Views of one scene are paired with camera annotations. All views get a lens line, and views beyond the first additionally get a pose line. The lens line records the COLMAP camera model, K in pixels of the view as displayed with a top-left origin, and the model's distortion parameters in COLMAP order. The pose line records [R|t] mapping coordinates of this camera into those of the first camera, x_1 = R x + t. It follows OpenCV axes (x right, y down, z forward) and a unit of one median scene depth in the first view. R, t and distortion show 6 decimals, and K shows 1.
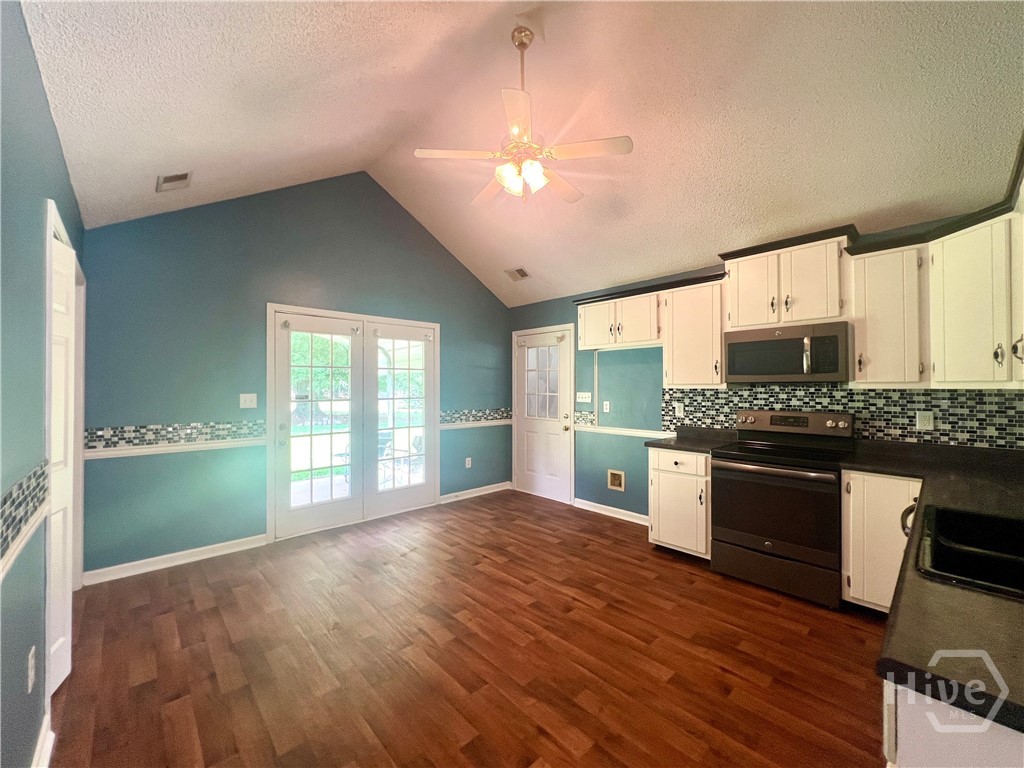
lens RADIAL K [[409.8, 0, 512.0], [0, 409.8, 384.0], [0, 0, 1]] dist [-0.002741, -0.000330]
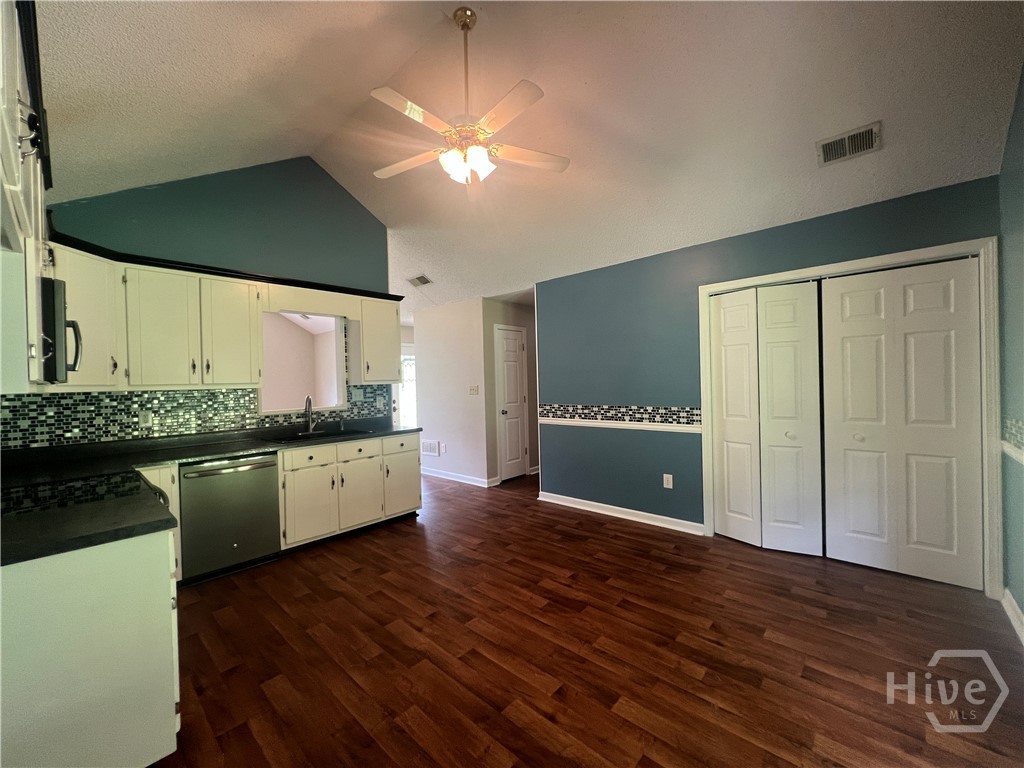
lens RADIAL K [[409.8, 0, 512.0], [0, 409.8, 384.0], [0, 0, 1]] dist [-0.002741, -0.000330]
pose [[-0.996777, 0.027079, -0.075516, 0.009247], [0.027530, 0.999609, -0.004934, 0.019420], [0.075353, -0.006997, -0.997132, 1.476880]]
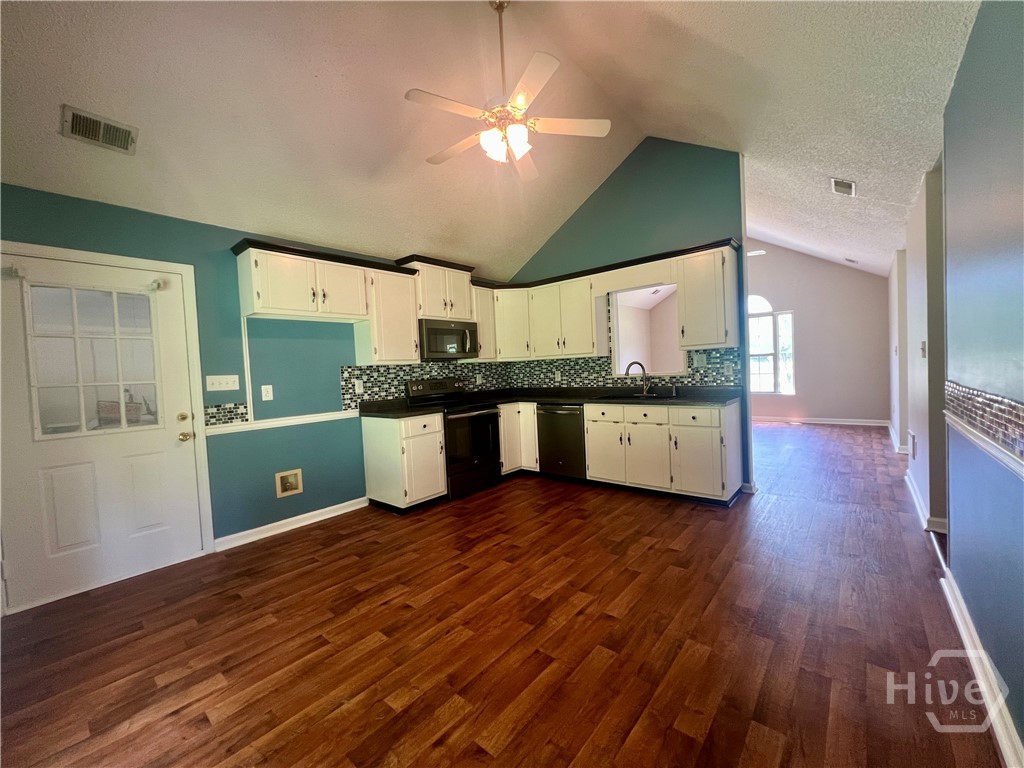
lens RADIAL K [[409.8, 0, 512.0], [0, 409.8, 384.0], [0, 0, 1]] dist [-0.002741, -0.000330]
pose [[-0.108539, -0.031537, 0.993592, -0.748242], [0.037718, 0.998646, 0.035818, 0.039162], [-0.993376, 0.041364, -0.107202, 0.838286]]
